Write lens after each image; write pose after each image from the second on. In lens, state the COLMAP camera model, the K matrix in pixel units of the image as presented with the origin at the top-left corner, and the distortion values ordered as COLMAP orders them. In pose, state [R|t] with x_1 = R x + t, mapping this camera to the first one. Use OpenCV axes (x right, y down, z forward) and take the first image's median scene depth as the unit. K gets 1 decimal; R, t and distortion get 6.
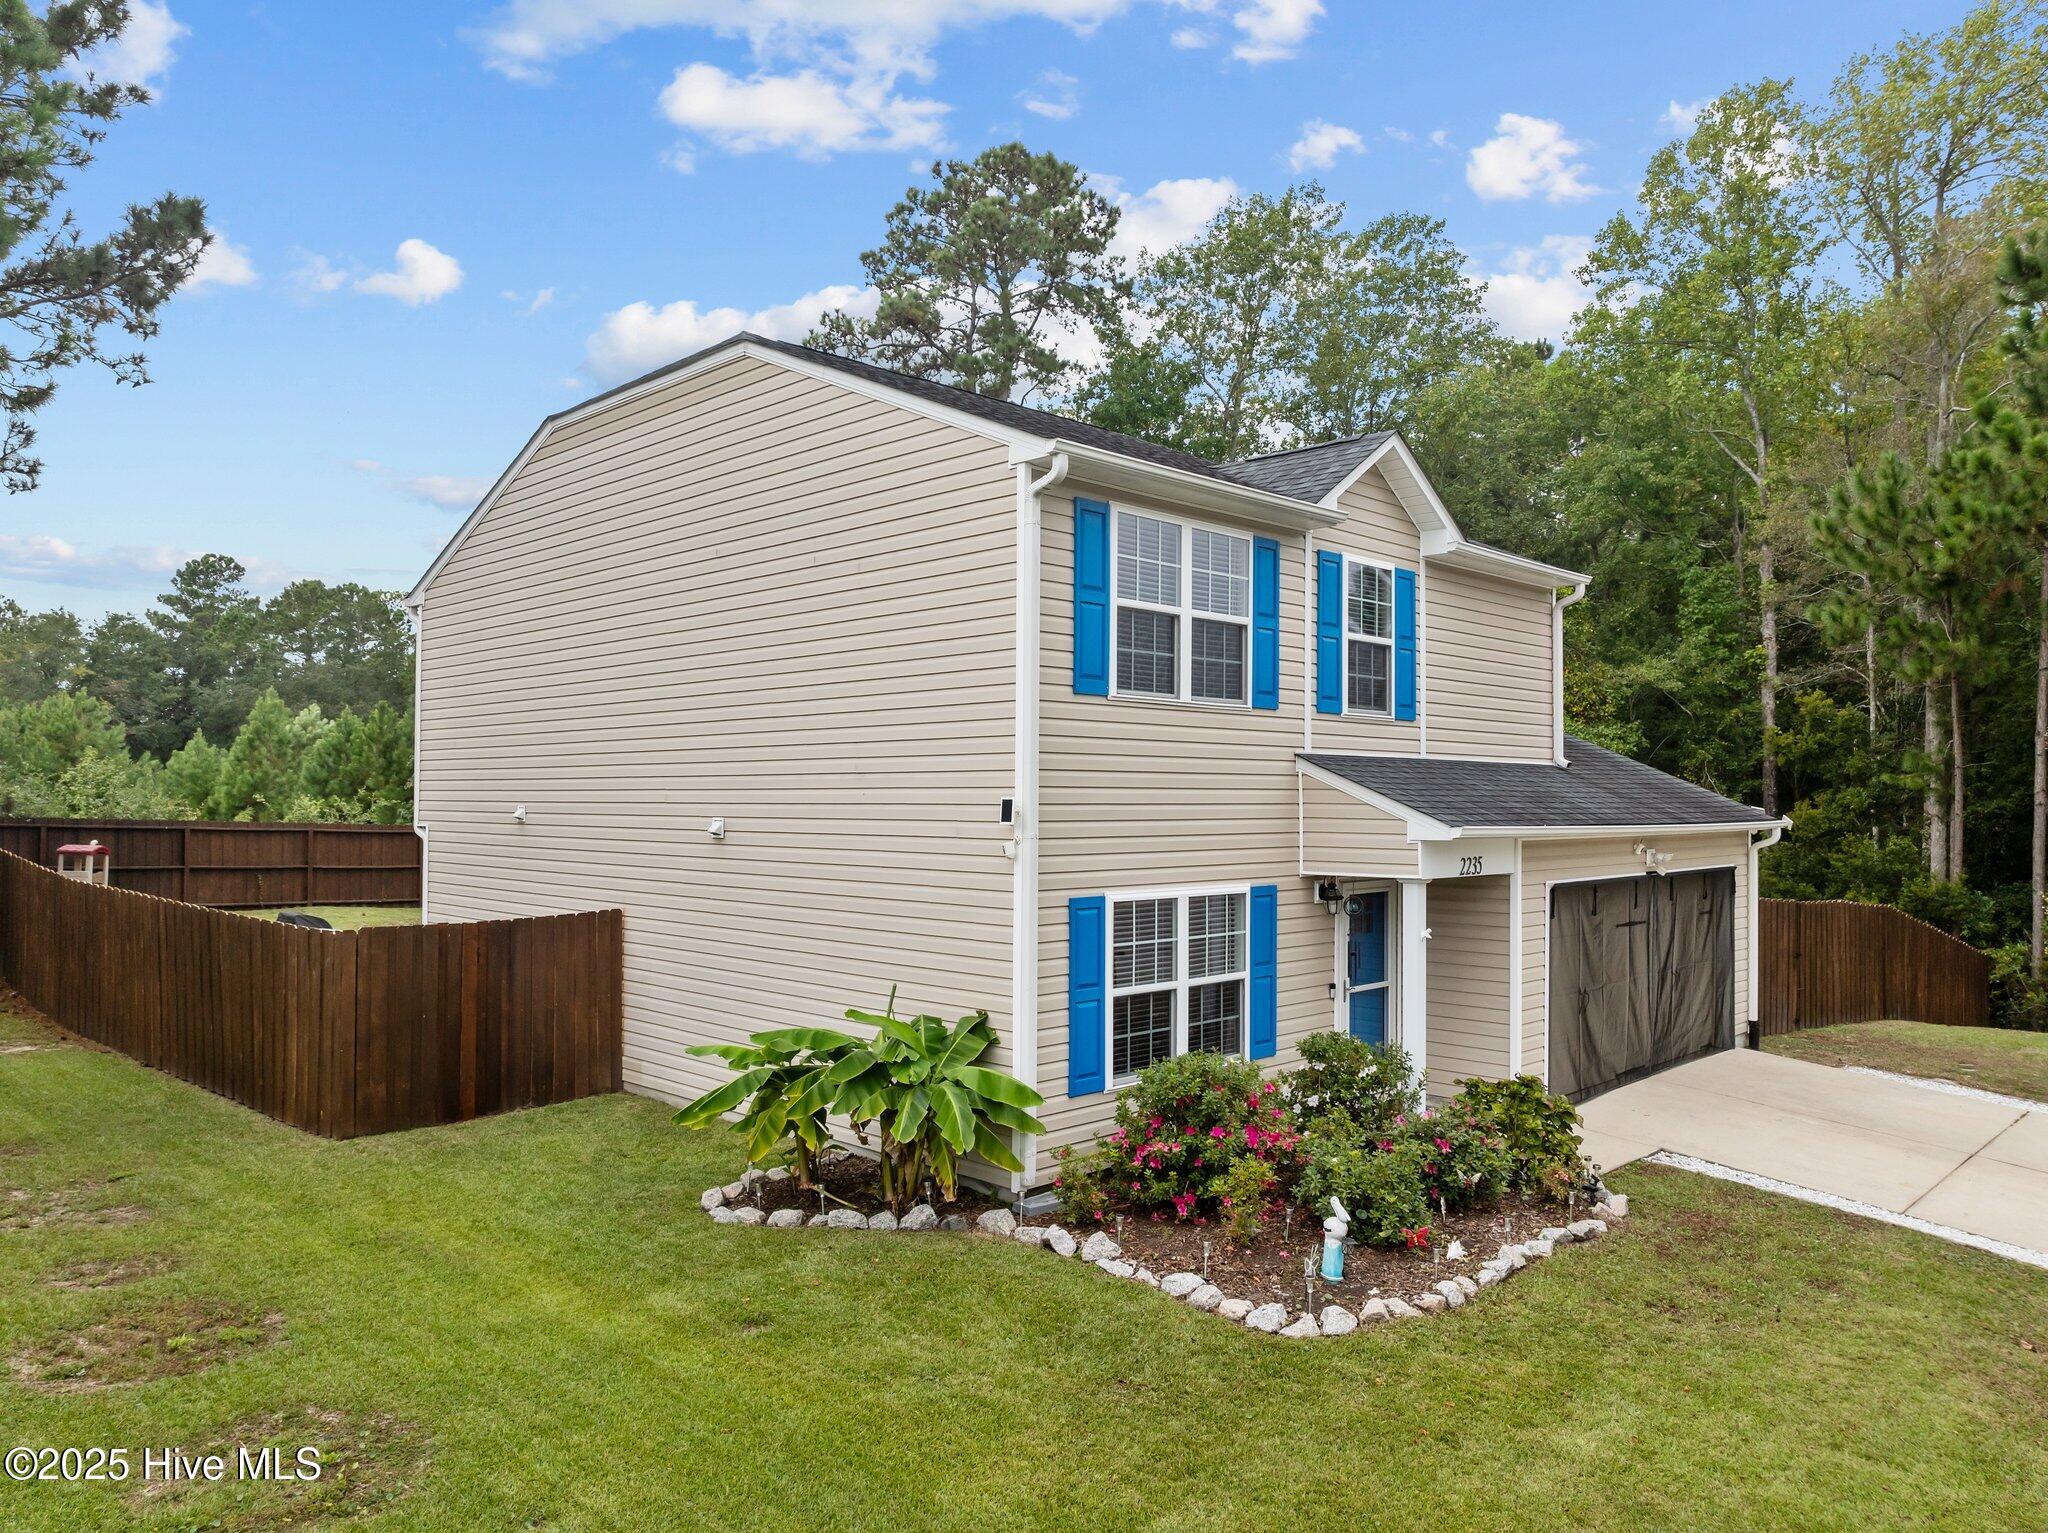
lens RADIAL K [[1430.6, 0, 1028.8], [0, 1430.6, 770.8], [0, 0, 1]] dist [-0.027007, -0.017398]
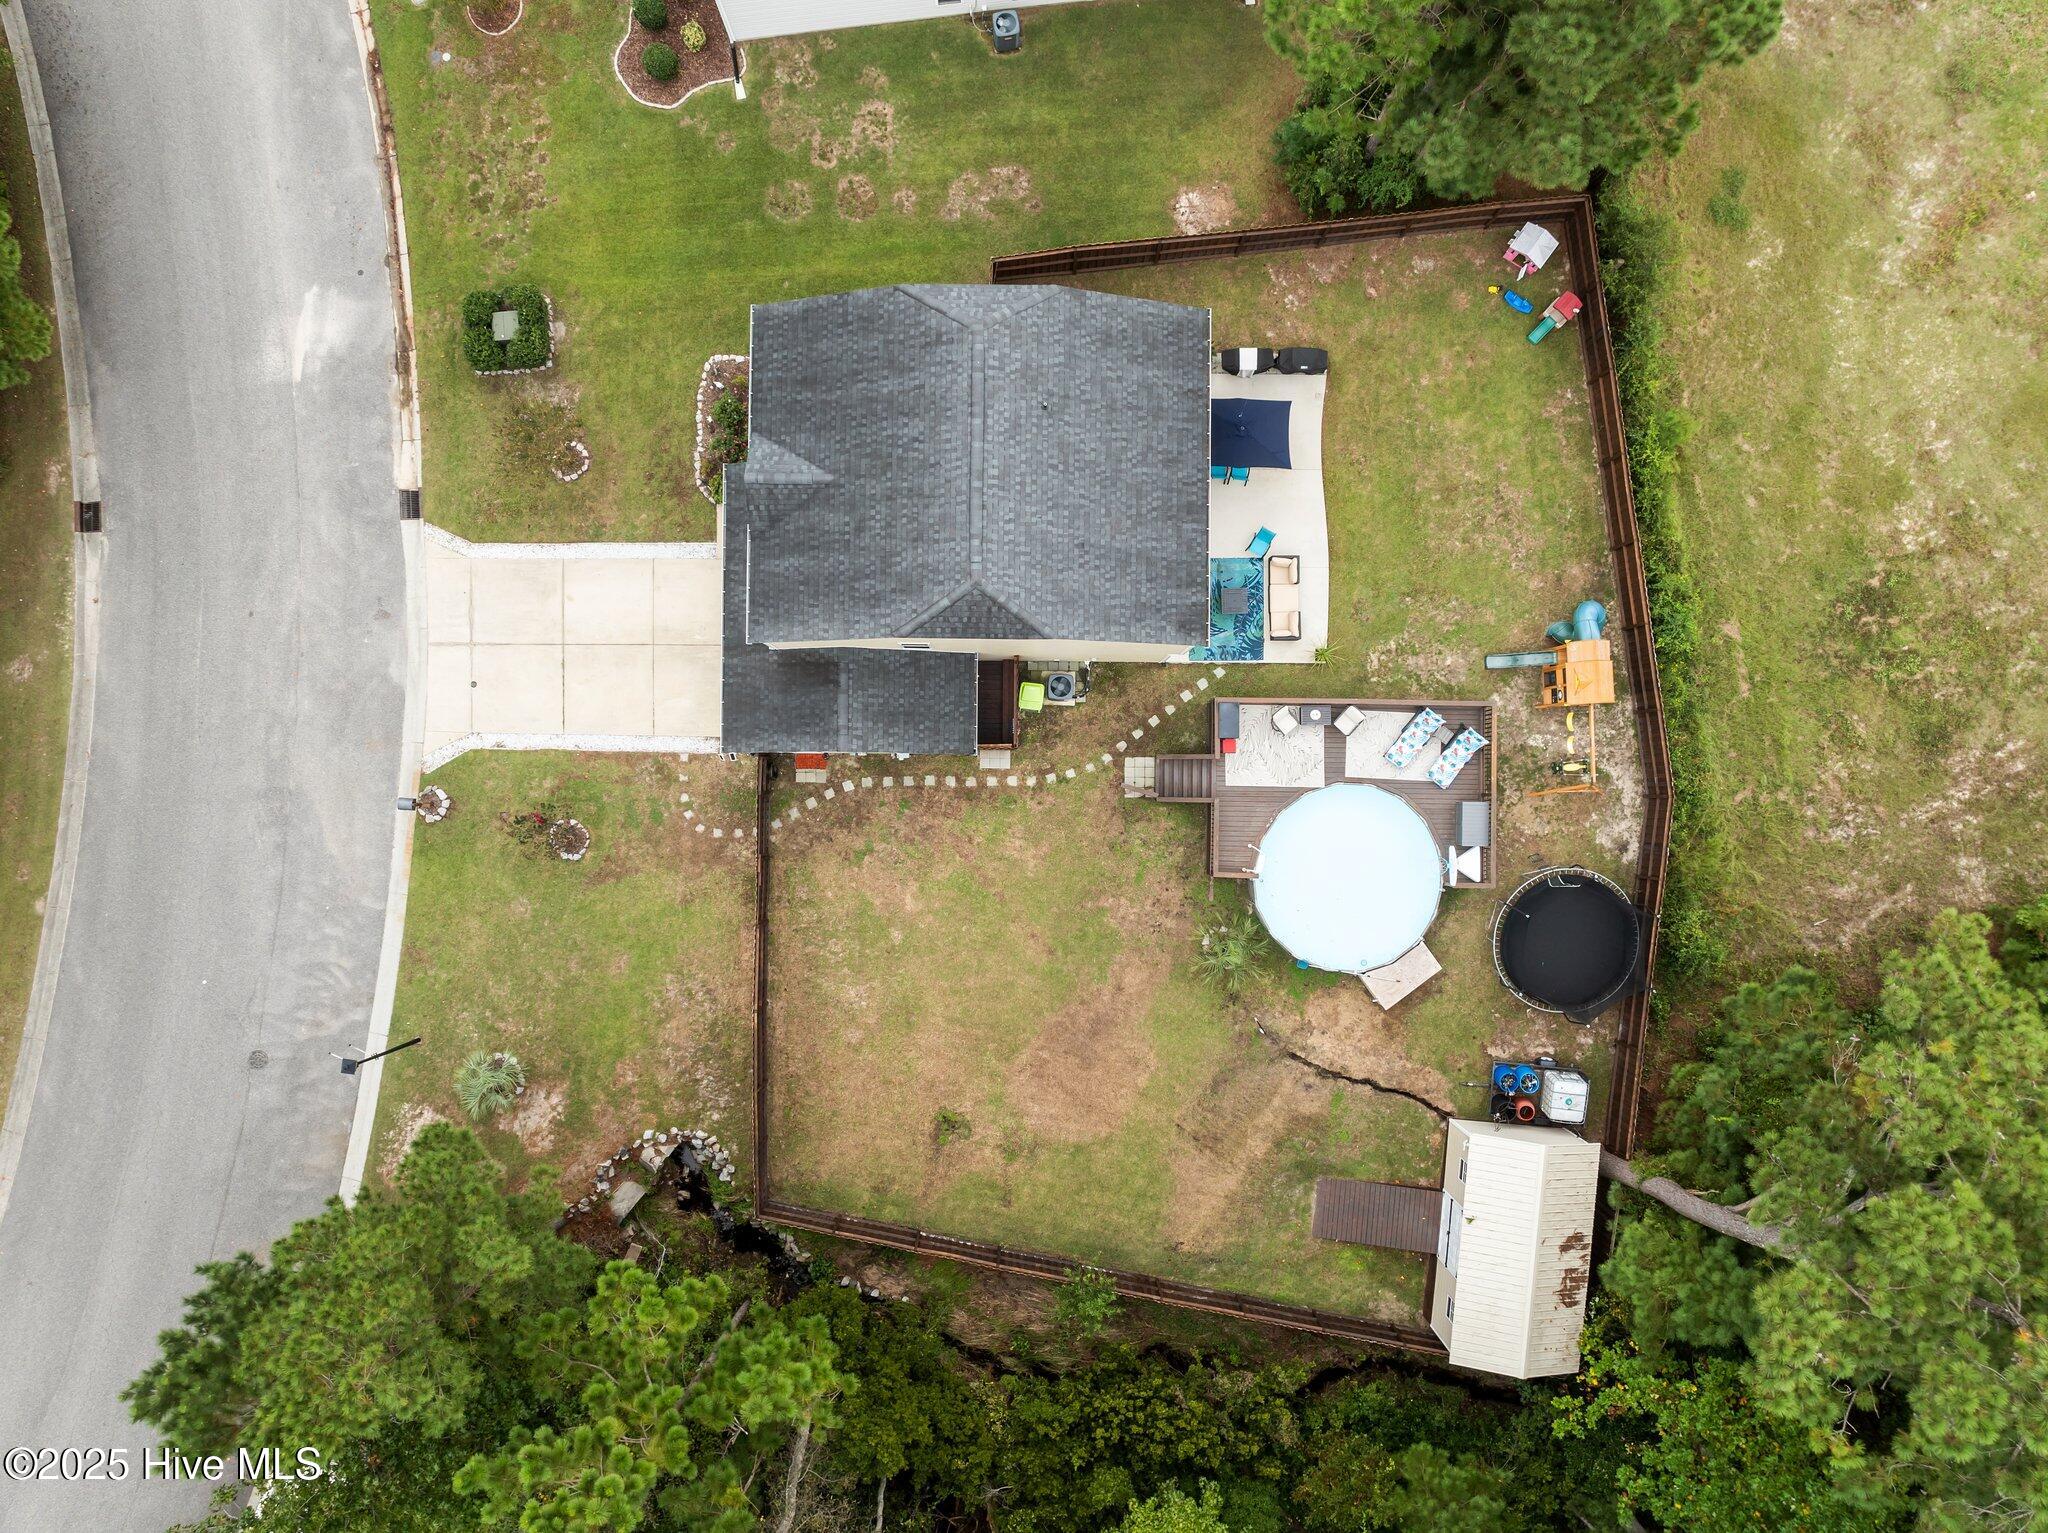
lens RADIAL K [[1426.3, 0, 1025.9], [0, 1426.3, 762.0], [0, 0, 1]] dist [-0.032030, -0.006270]
pose [[-0.707166, 0.706513, -0.027482, 0.361315], [-0.004524, 0.034346, 0.999400, -3.043323], [0.707033, 0.706866, -0.021092, 1.913324]]
